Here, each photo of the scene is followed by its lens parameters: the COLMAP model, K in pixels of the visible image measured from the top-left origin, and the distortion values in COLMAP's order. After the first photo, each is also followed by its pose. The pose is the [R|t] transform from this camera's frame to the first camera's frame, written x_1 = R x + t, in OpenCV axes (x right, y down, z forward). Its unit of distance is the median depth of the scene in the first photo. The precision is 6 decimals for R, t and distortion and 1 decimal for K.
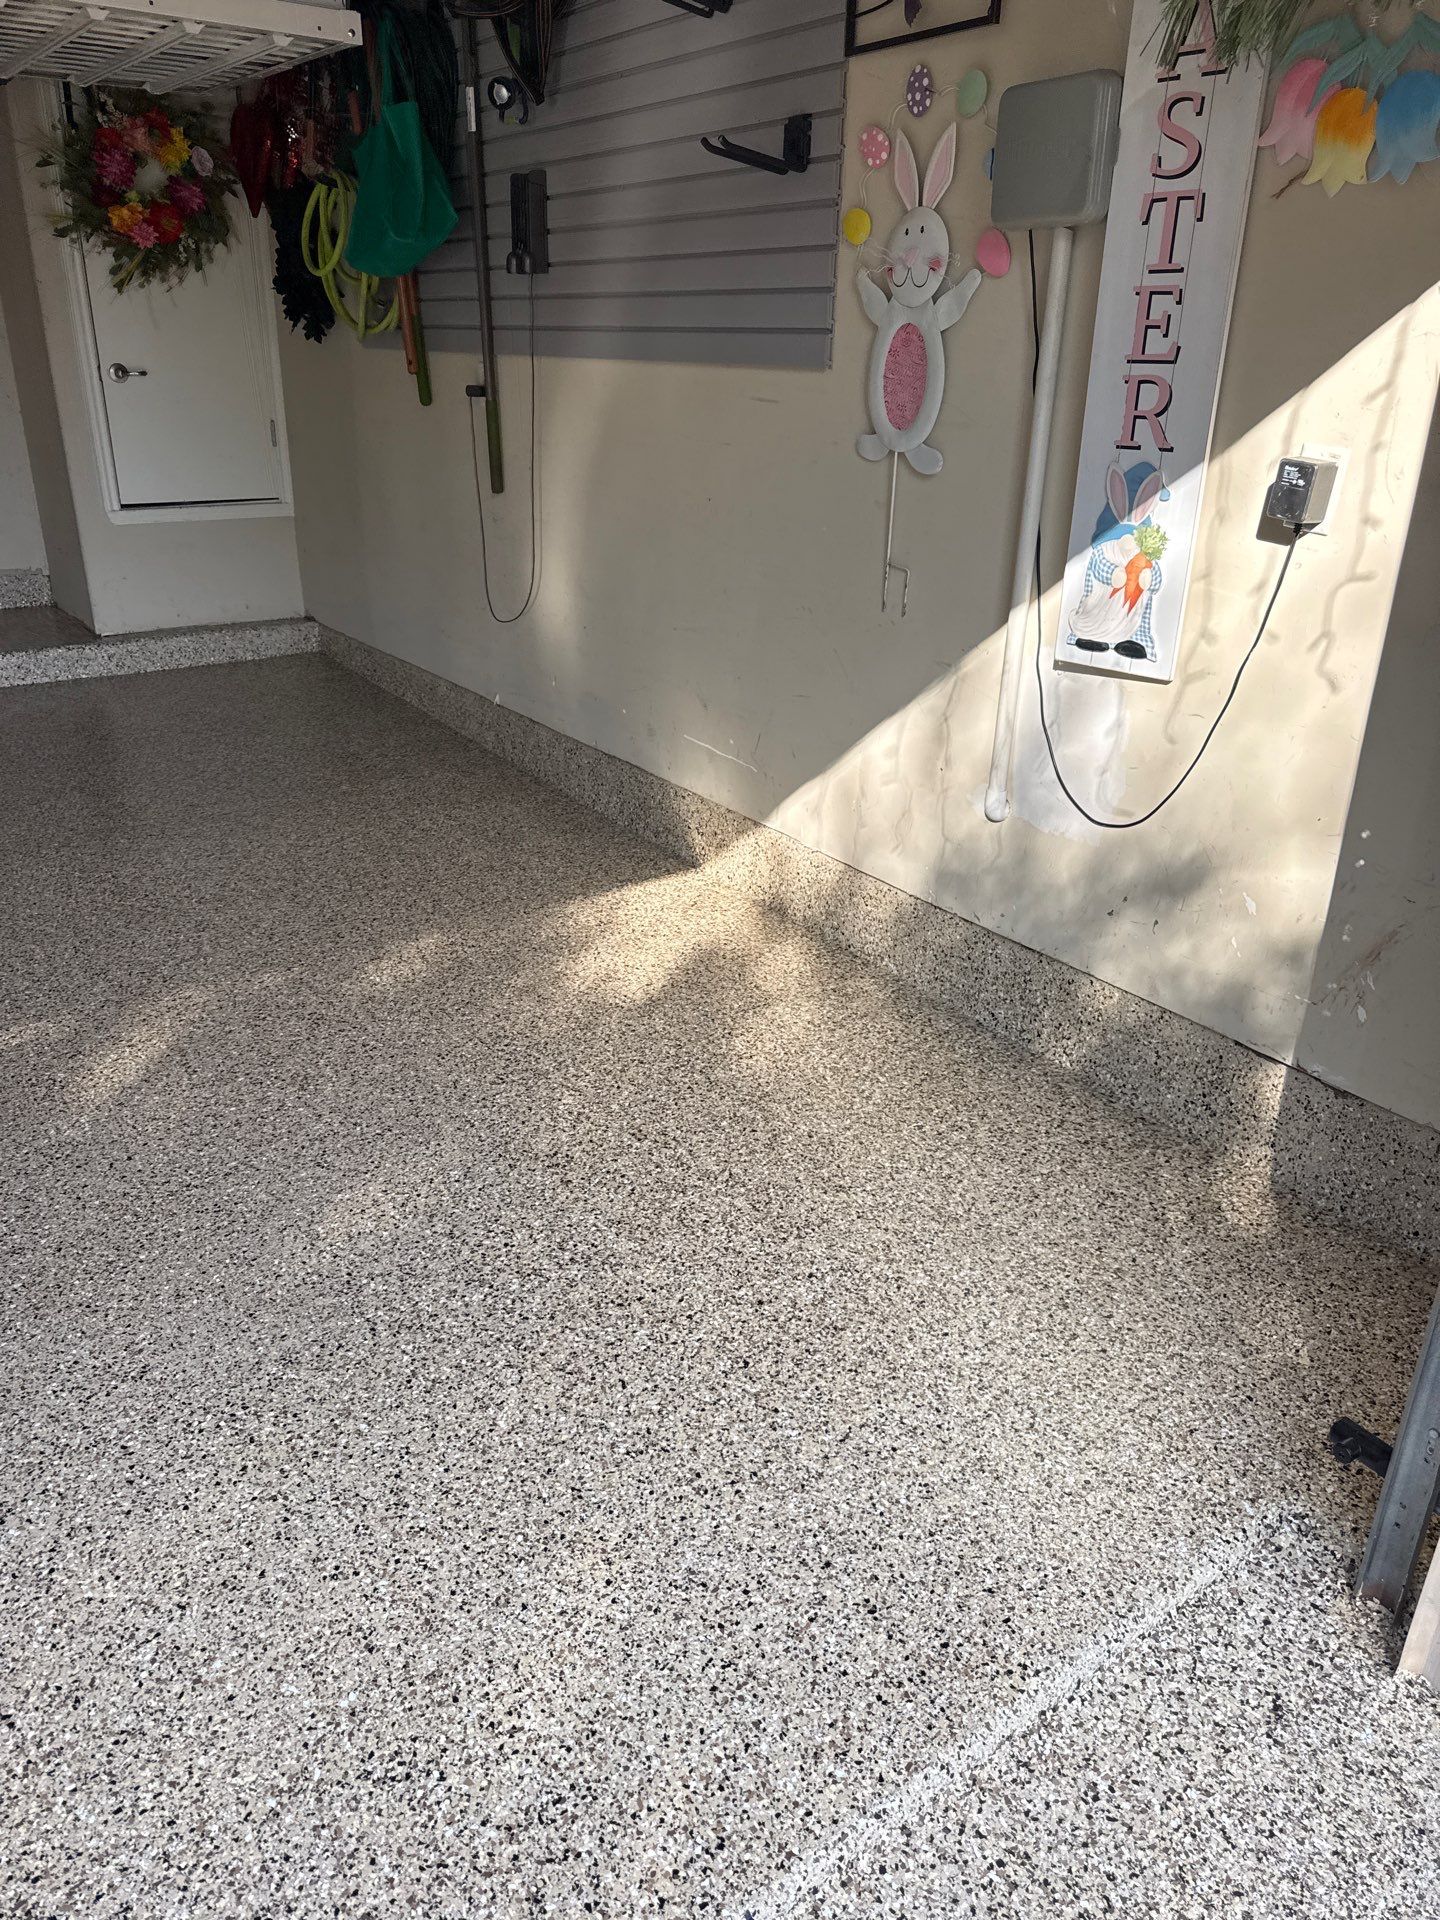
lens RADIAL K [[1360.5, 0, 718.9], [0, 1360.5, 958.1], [0, 0, 1]] dist [0.006297, -0.004221]
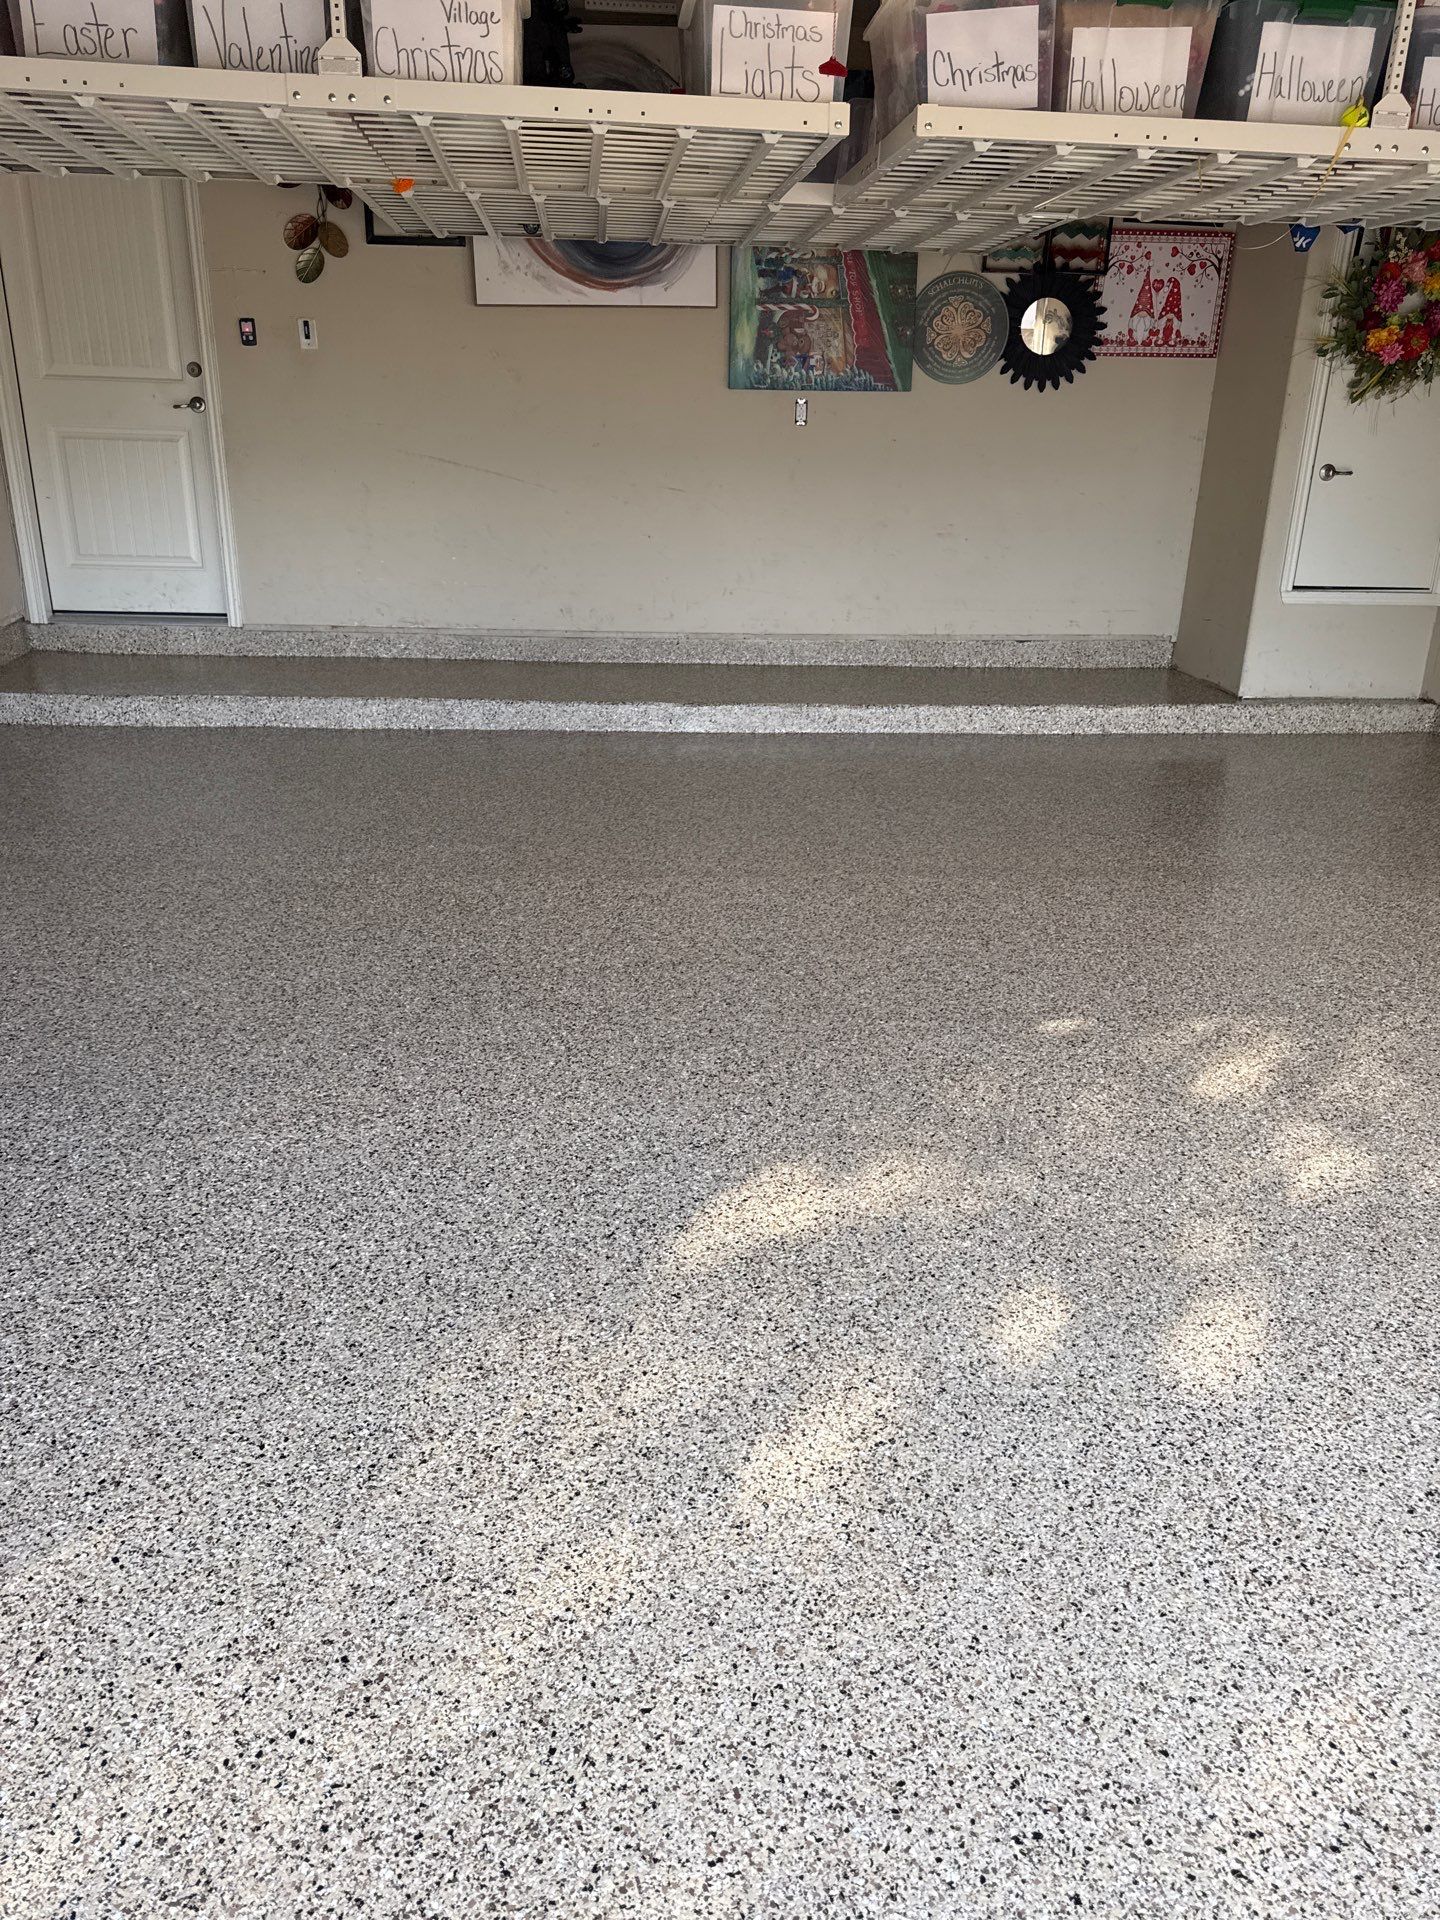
lens RADIAL K [[1374.3, 0, 733.5], [0, 1374.3, 938.9], [0, 0, 1]] dist [0.028551, -0.027295]
pose [[0.865798, 0.180818, -0.466582, -0.464259], [-0.215575, 0.976246, -0.021692, 0.135671], [0.451577, 0.119364, 0.884212, -0.322944]]
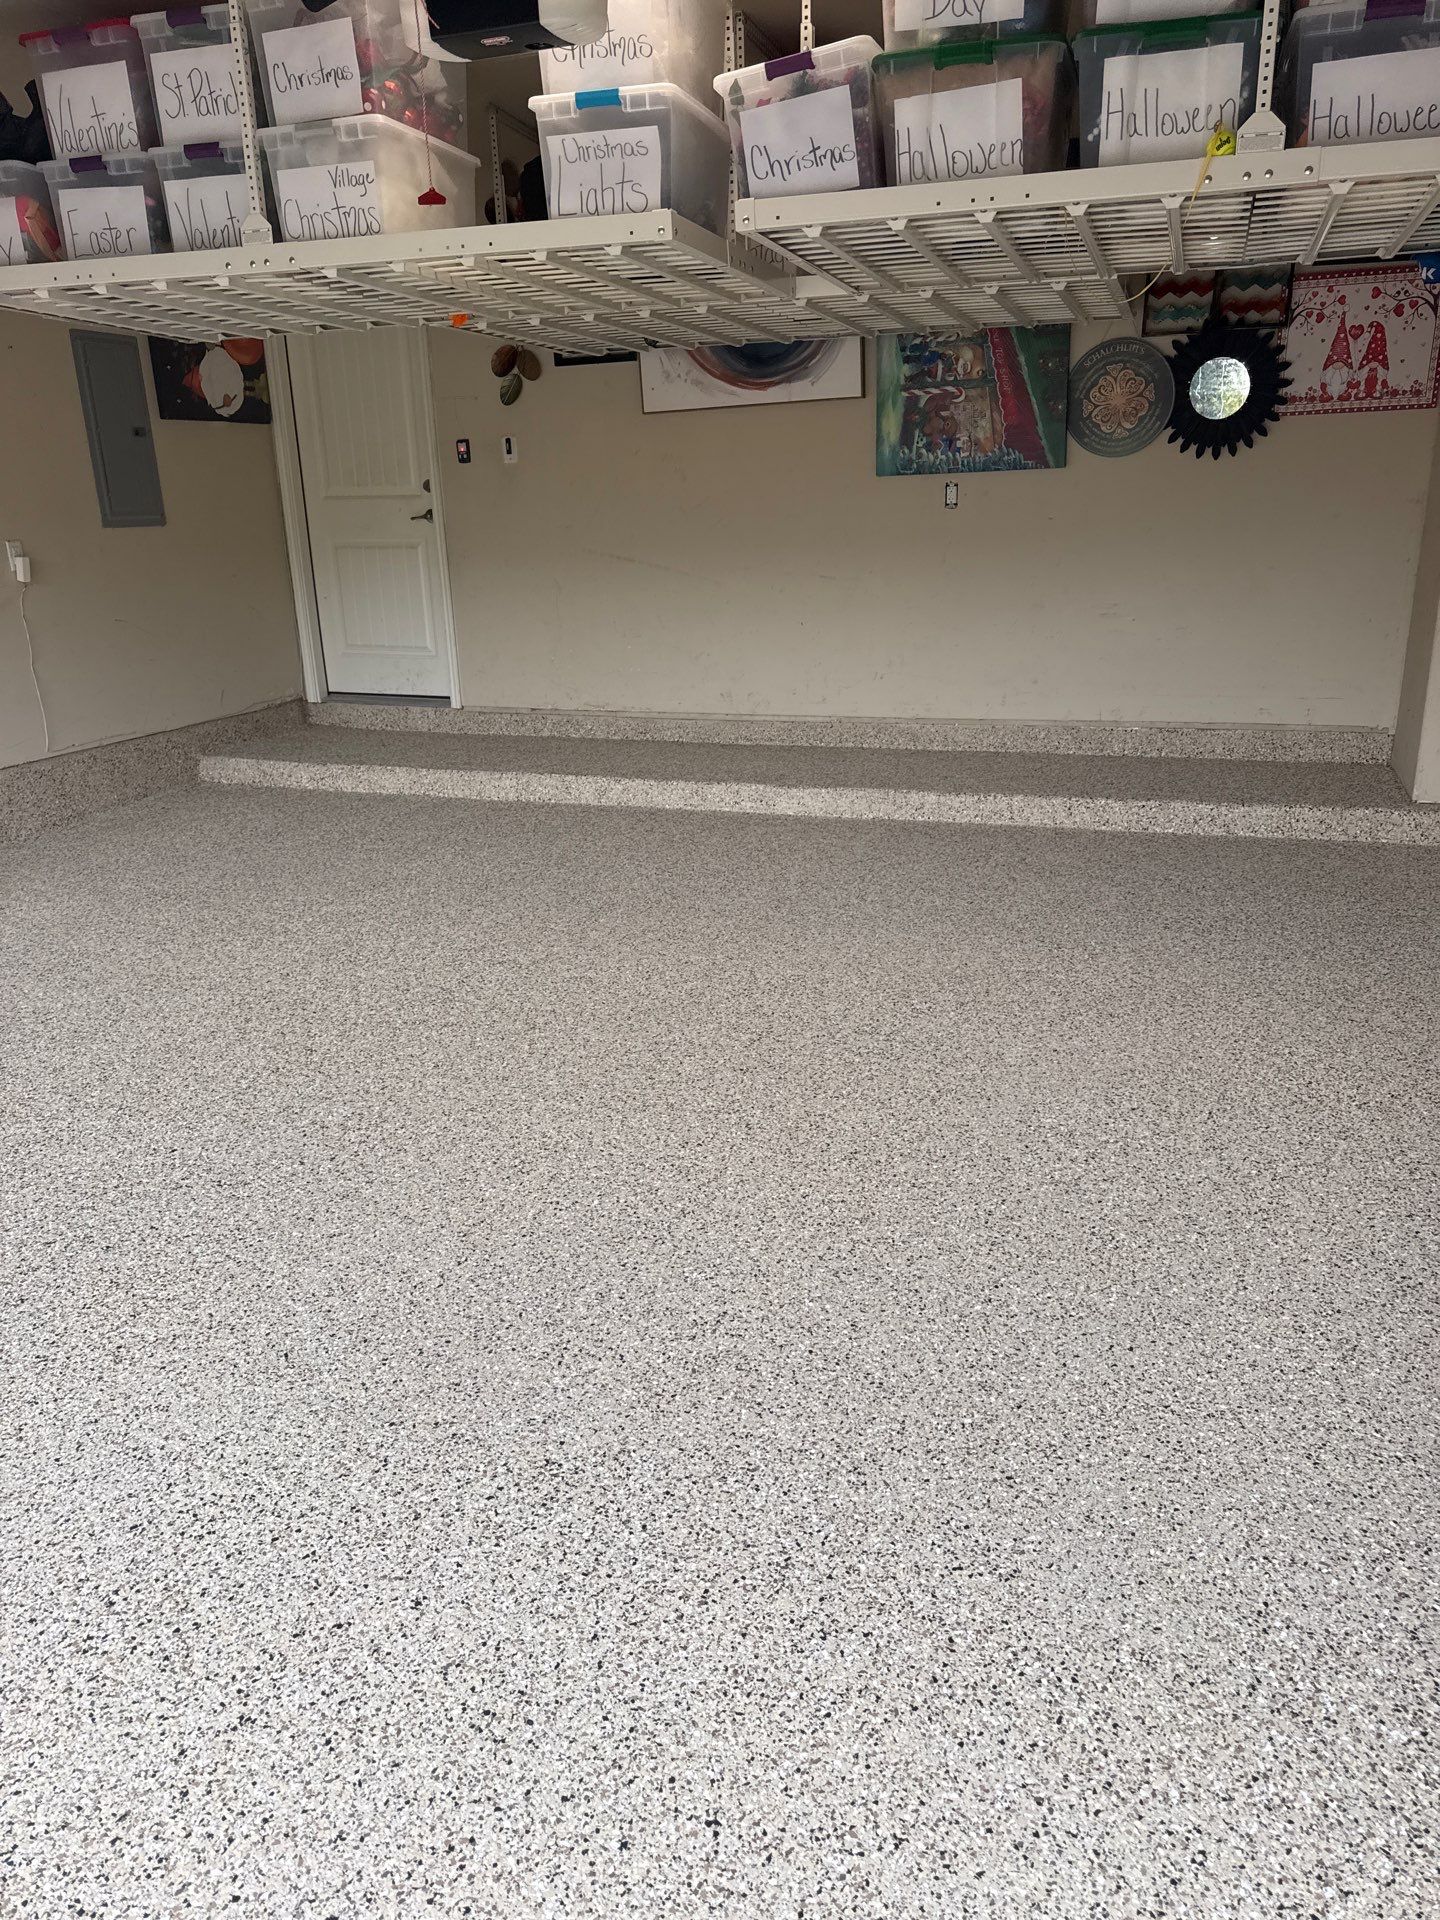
lens RADIAL K [[1368.4, 0, 726.7], [0, 1368.4, 966.0], [0, 0, 1]] dist [0.030469, -0.032448]
pose [[0.586926, 0.230513, -0.776132, 0.070376], [-0.304218, 0.951158, 0.052441, -0.058911], [0.750312, 0.205335, 0.628386, 0.104634]]
